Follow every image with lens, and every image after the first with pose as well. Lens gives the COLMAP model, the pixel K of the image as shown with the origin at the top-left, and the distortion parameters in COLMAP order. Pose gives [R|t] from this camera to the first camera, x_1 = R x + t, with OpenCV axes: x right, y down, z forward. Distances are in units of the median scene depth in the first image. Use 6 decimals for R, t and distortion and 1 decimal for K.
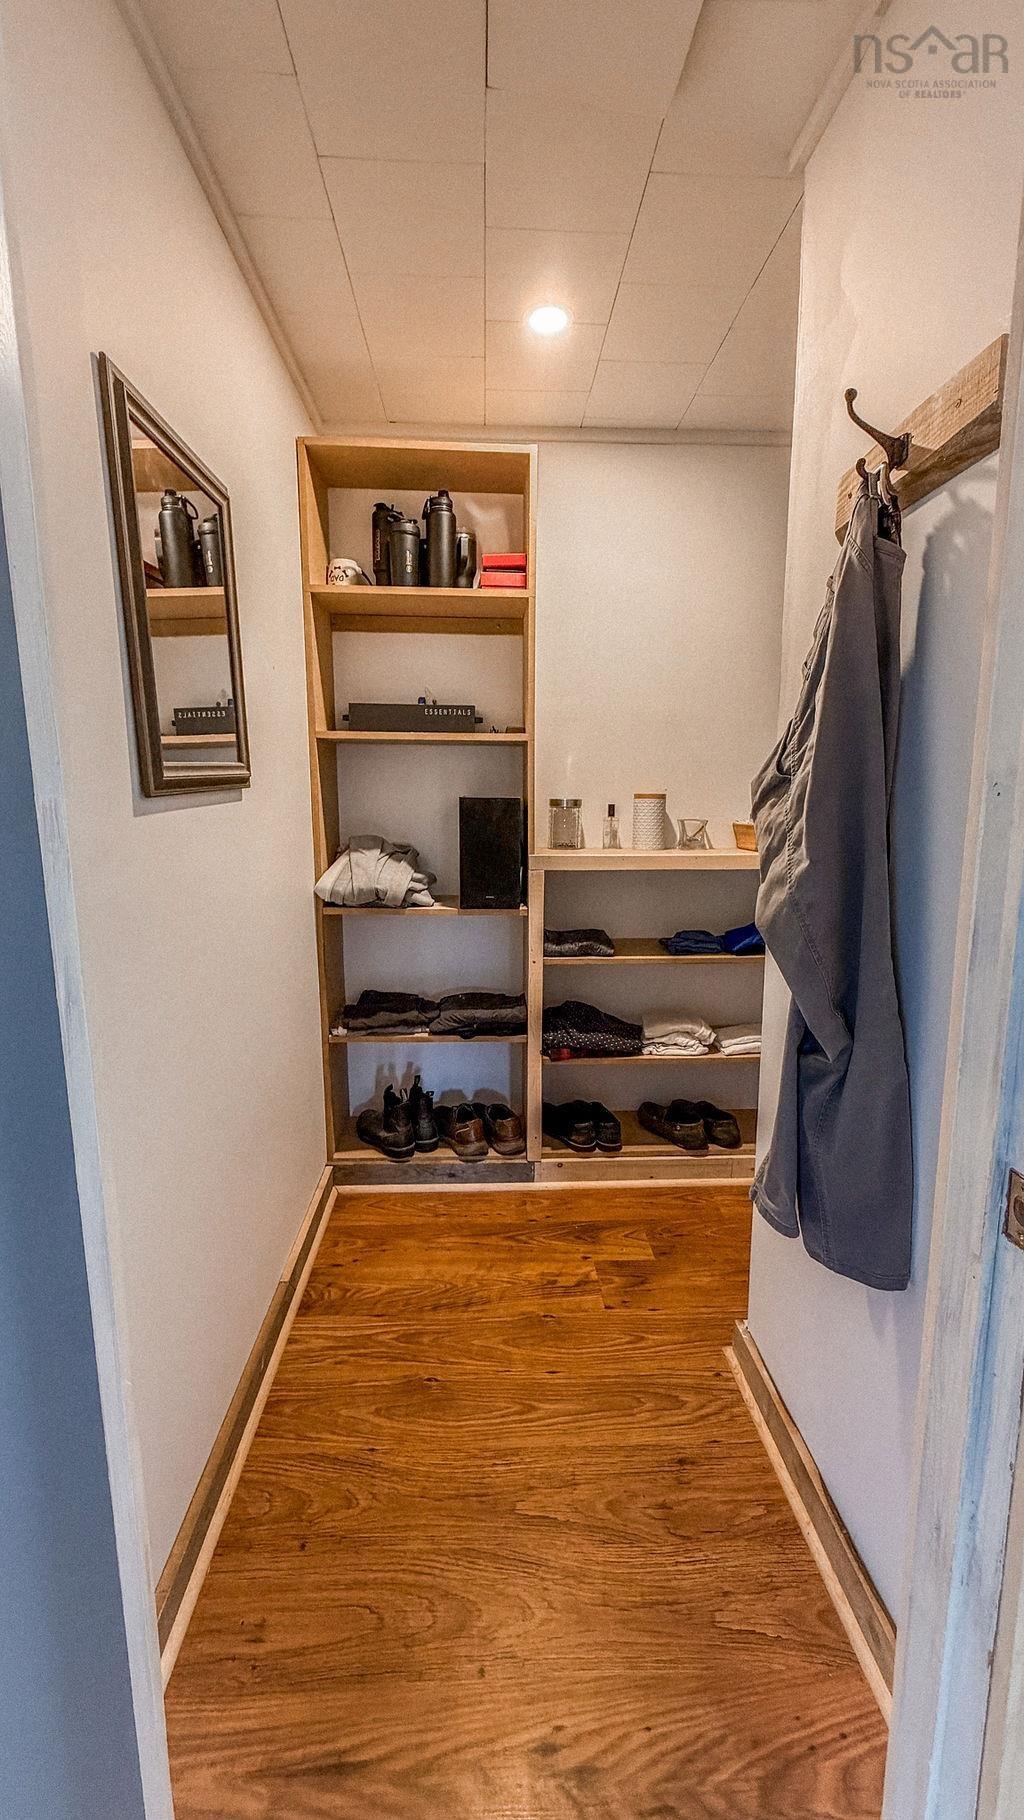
lens RADIAL K [[728.9, 0, 509.4], [0, 728.9, 904.3], [0, 0, 1]] dist [-0.003832, 0.000816]
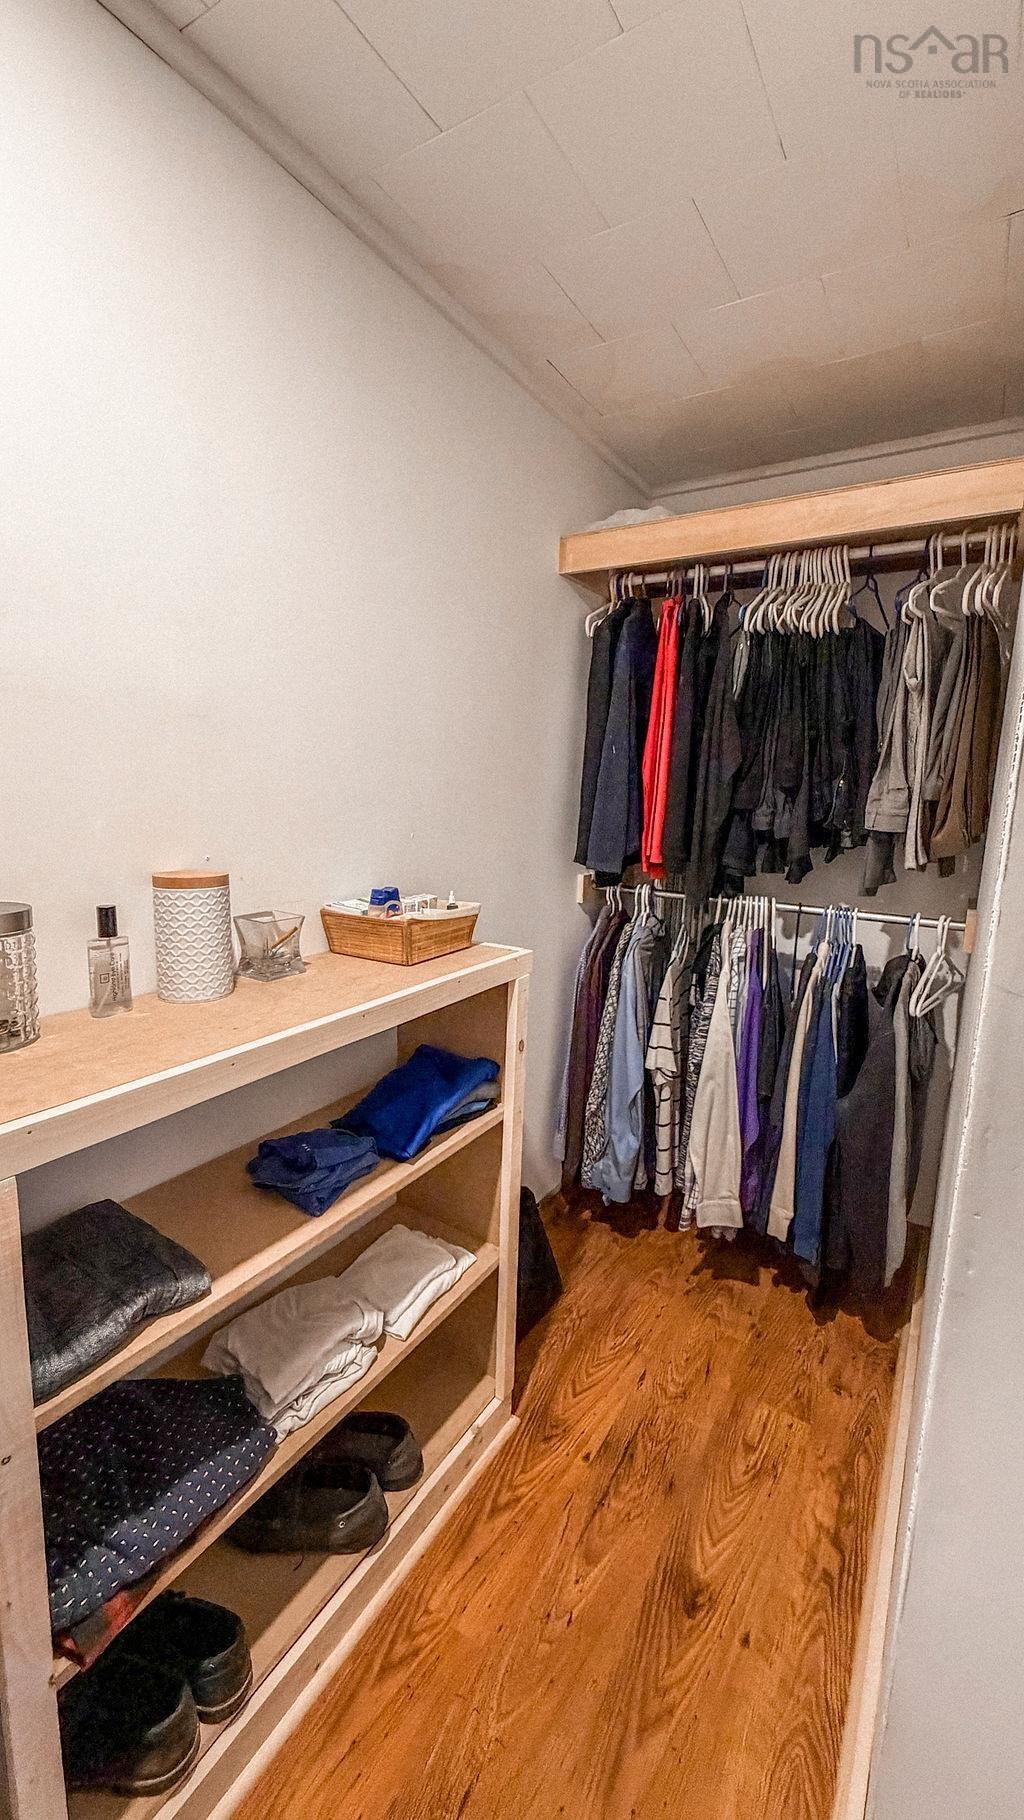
lens RADIAL K [[728.9, 0, 514.4], [0, 728.9, 901.3], [0, 0, 1]] dist [-0.003832, 0.000816]
pose [[0.569599, -0.113554, 0.814041, -0.065335], [0.107270, 0.992210, 0.063348, -0.144680], [-0.814893, 0.051239, 0.577343, 0.580806]]
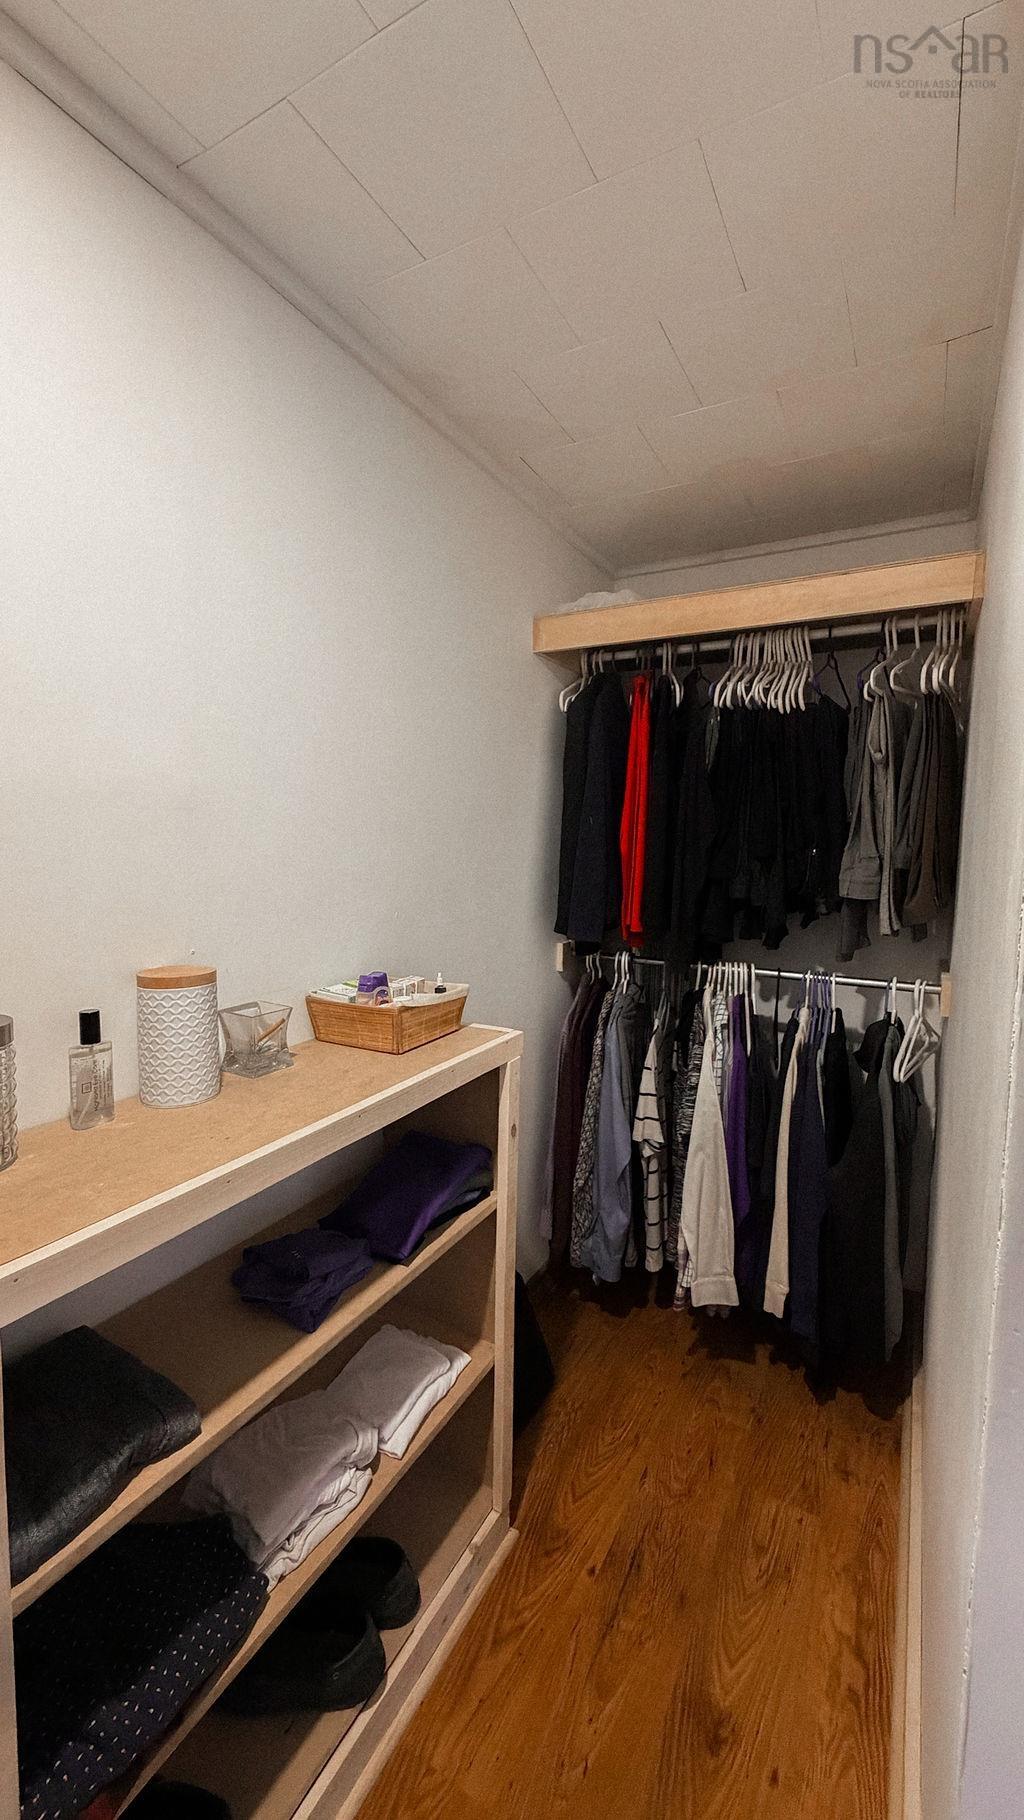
lens RADIAL K [[728.9, 0, 516.7], [0, 728.9, 903.2], [0, 0, 1]] dist [-0.003832, 0.000816]
pose [[0.526956, -0.065507, 0.847364, -0.070840], [0.127262, 0.991866, -0.002463, -0.168910], [-0.840311, 0.109135, 0.531006, 0.596270]]
